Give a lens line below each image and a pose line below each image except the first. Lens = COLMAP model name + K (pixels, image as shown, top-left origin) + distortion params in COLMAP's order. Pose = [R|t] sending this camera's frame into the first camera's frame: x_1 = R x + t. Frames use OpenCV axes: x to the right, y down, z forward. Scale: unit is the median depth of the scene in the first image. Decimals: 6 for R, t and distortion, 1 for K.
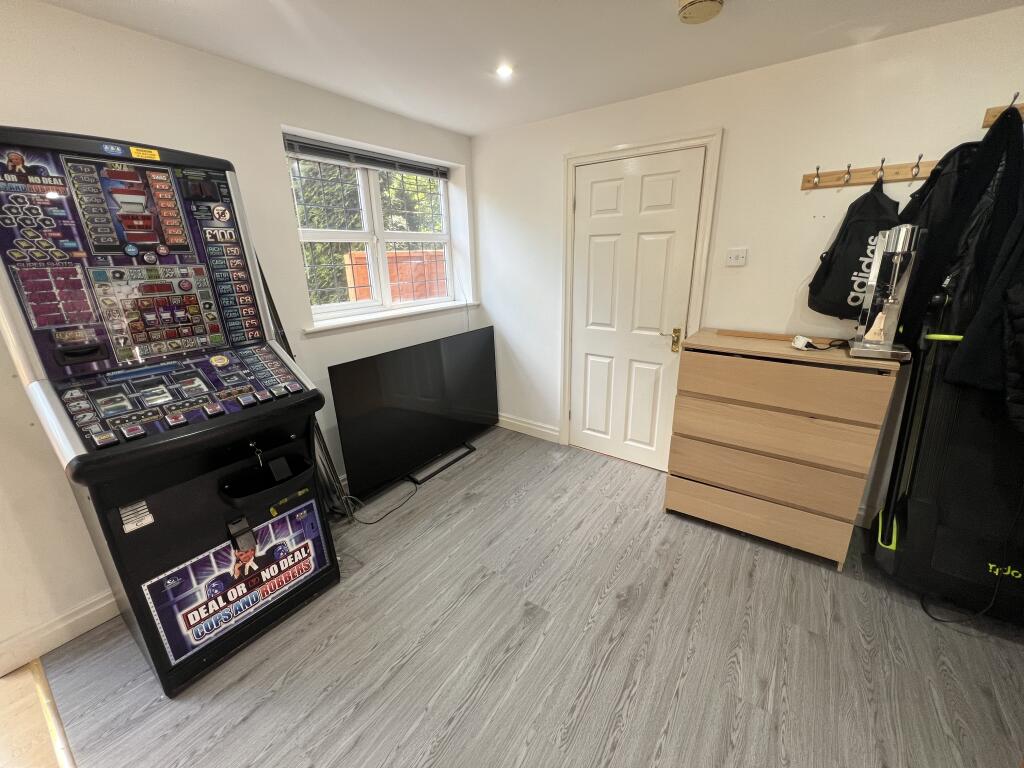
lens RADIAL K [[408.6, 0, 509.7], [0, 408.6, 381.7], [0, 0, 1]] dist [-0.000647, -0.000058]
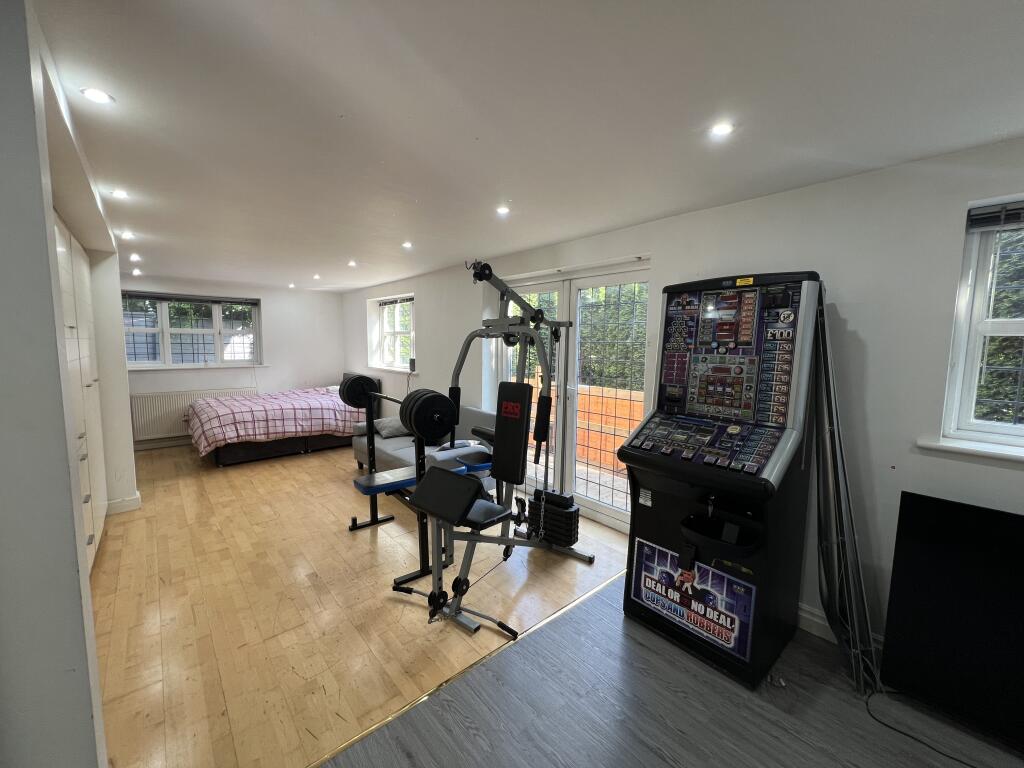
lens RADIAL K [[411.0, 0, 509.3], [0, 411.0, 381.2], [0, 0, 1]] dist [-0.001354, 0.000057]
pose [[-0.234183, 0.115398, -0.965319, 0.690521], [-0.296703, 0.937076, 0.184001, -0.228060], [0.925811, 0.329503, -0.185208, 0.565364]]
